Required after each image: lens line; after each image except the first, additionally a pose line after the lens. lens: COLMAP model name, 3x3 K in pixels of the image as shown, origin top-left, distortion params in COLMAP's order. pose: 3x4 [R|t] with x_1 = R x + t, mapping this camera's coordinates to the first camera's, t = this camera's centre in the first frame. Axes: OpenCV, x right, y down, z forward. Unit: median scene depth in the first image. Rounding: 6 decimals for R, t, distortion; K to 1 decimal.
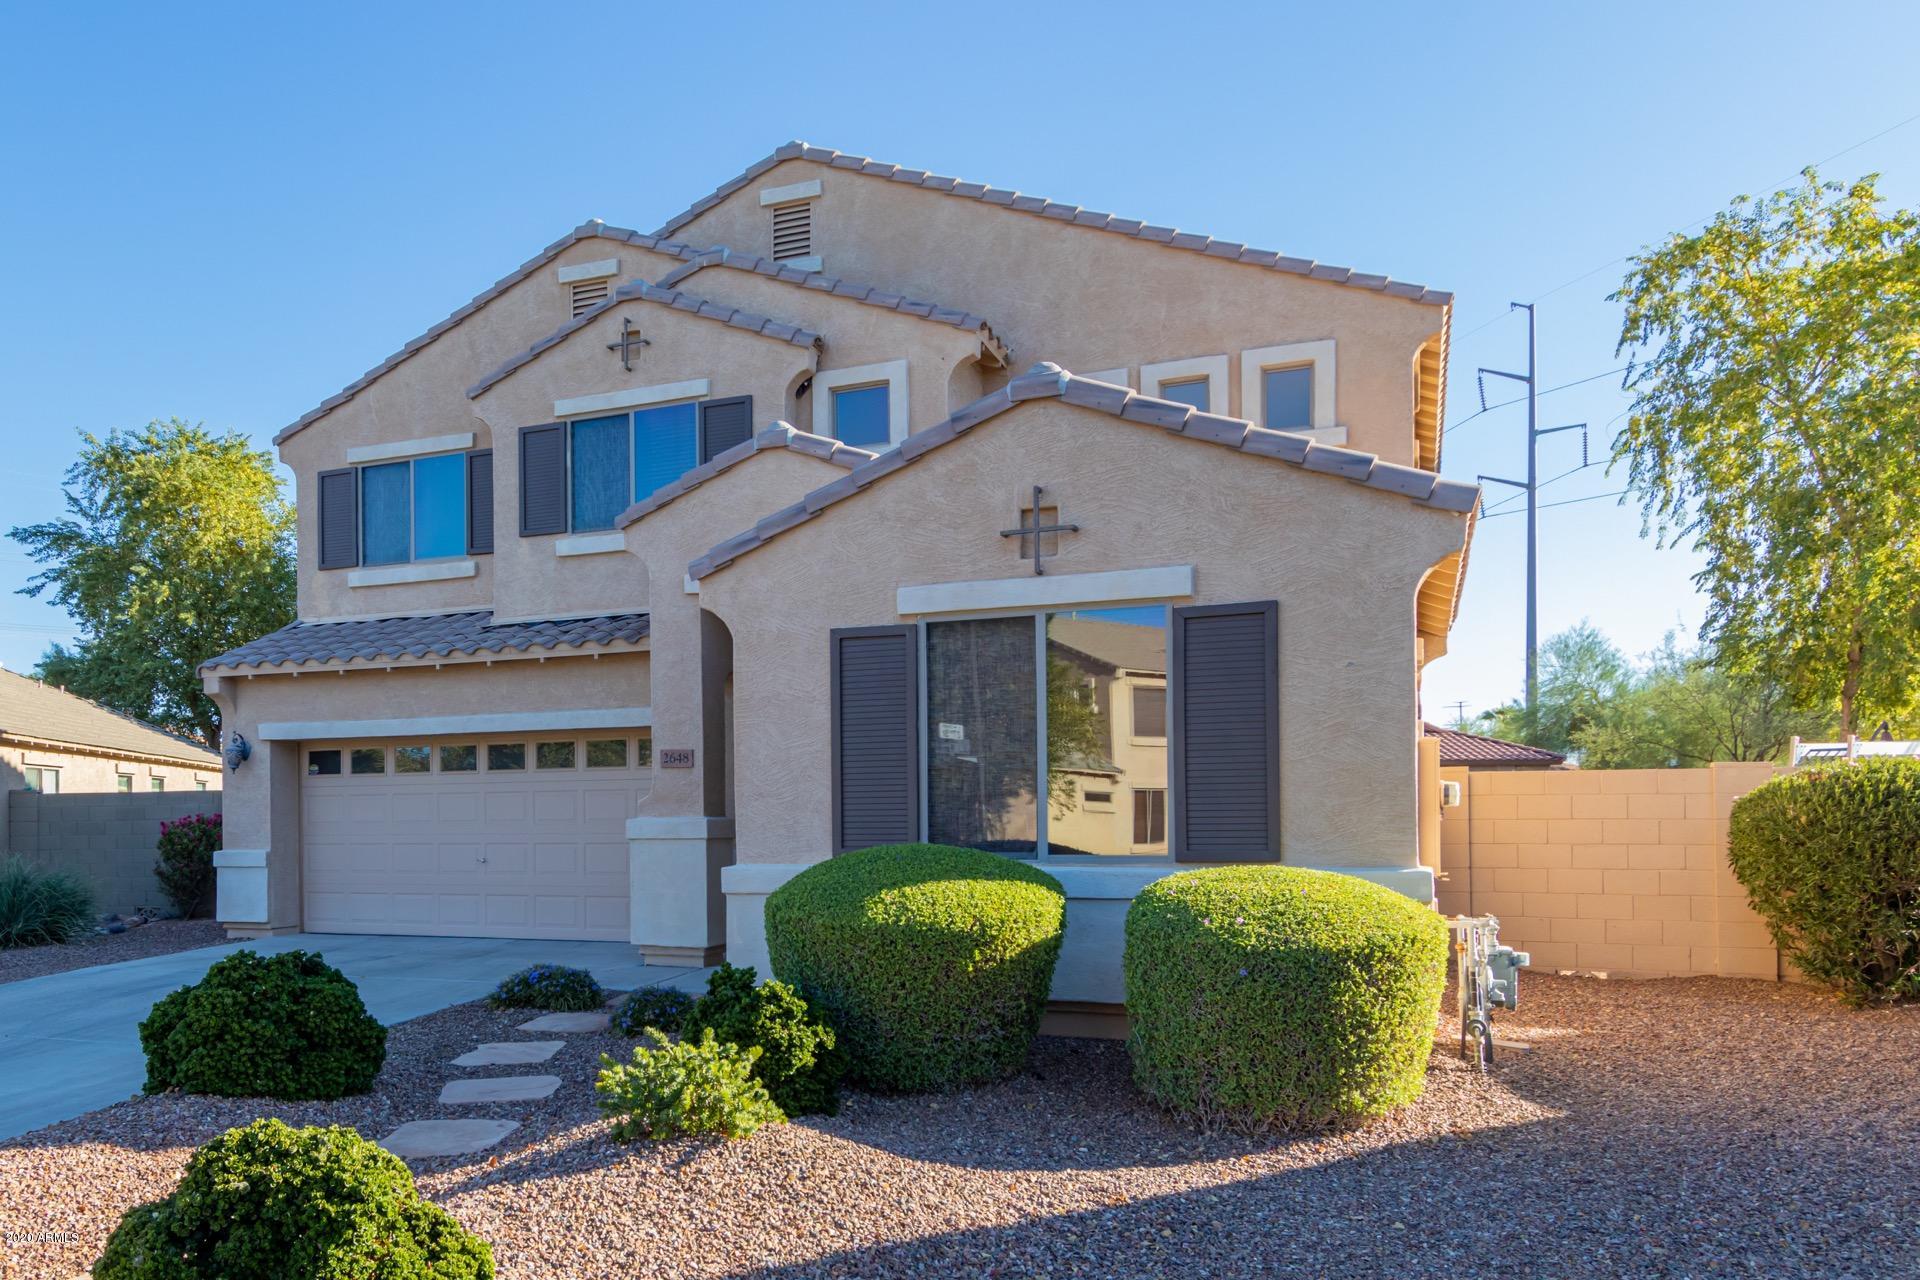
lens RADIAL K [[1102.0, 0, 892.6], [0, 1102.0, 798.2], [0, 0, 1]] dist [0.016625, -0.000934]
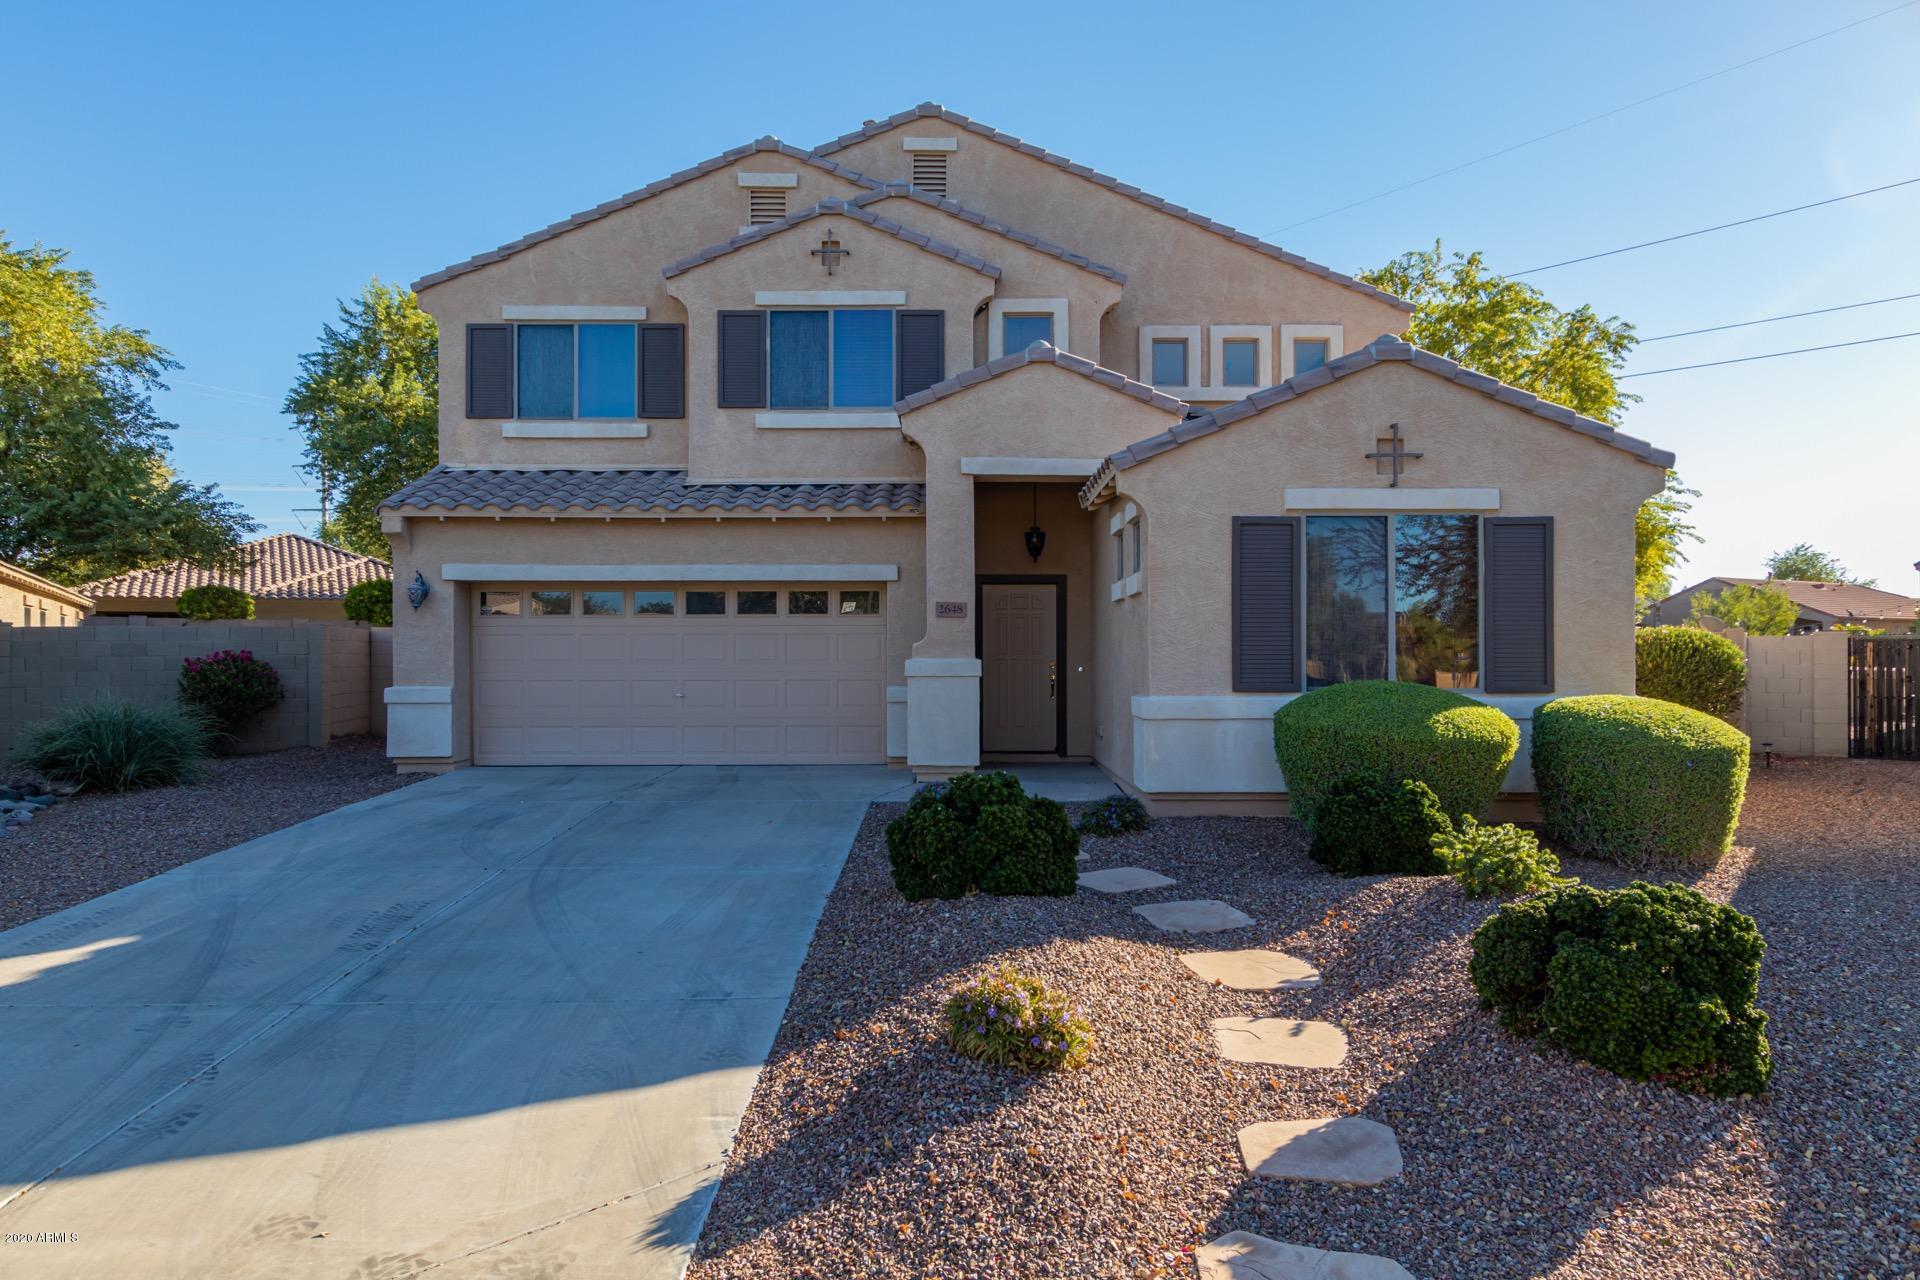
lens RADIAL K [[904.8, 0, 979.8], [0, 904.8, 643.3], [0, 0, 1]] dist [0.010563, -0.001630]
pose [[0.947654, 0.013144, 0.319028, -0.383266], [-0.012857, 0.999913, -0.003006, 0.002536], [-0.319039, -0.001253, 0.947741, 0.043528]]
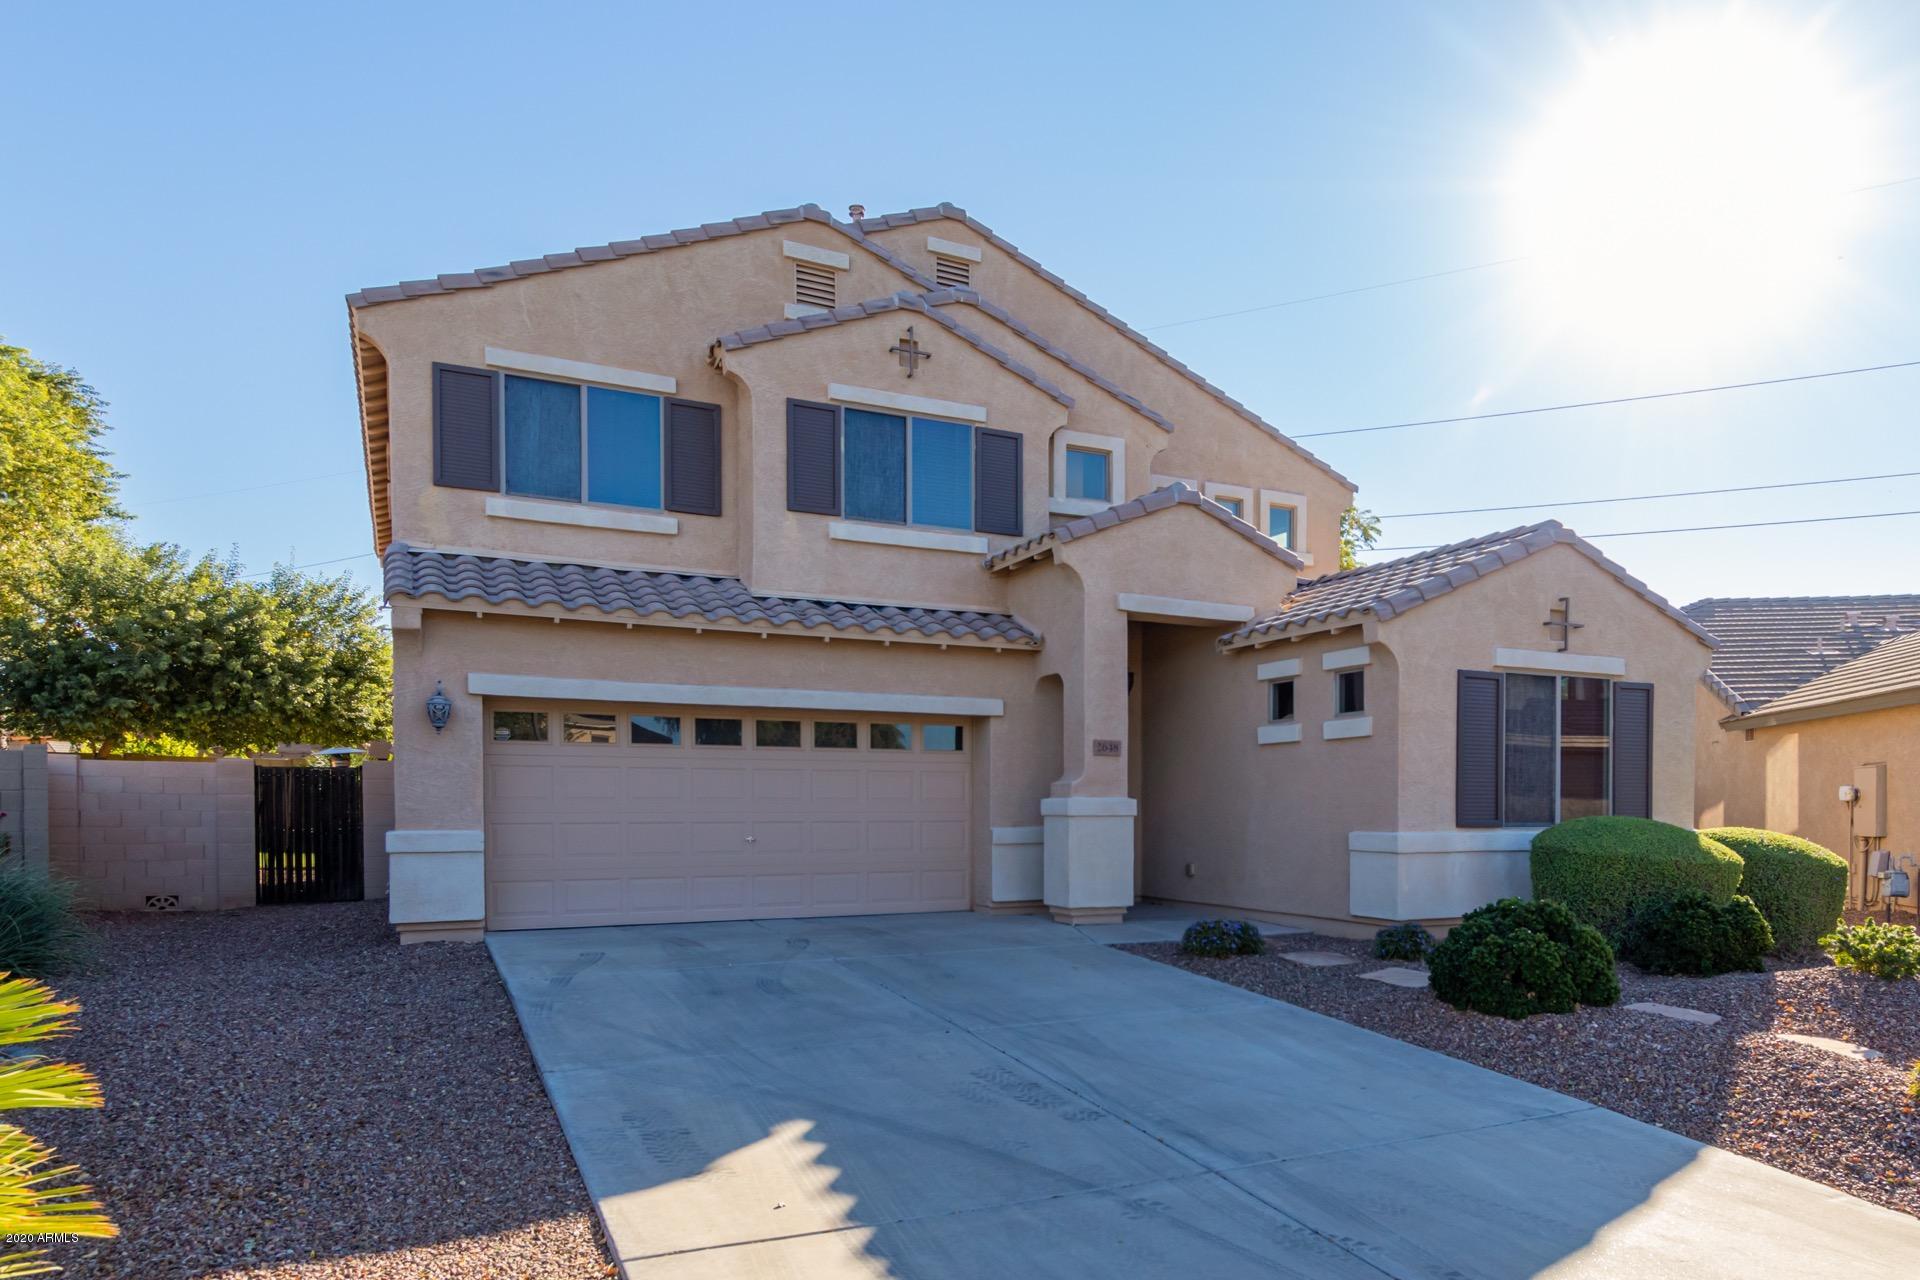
lens RADIAL K [[945.9, 0, 970.4], [0, 945.9, 807.0], [0, 0, 1]] dist [0.013036, -0.000024]
pose [[0.771390, 0.008209, 0.636309, -0.759942], [-0.019627, 0.999748, 0.010897, 0.015265], [-0.636060, -0.020895, 0.771357, 0.247411]]
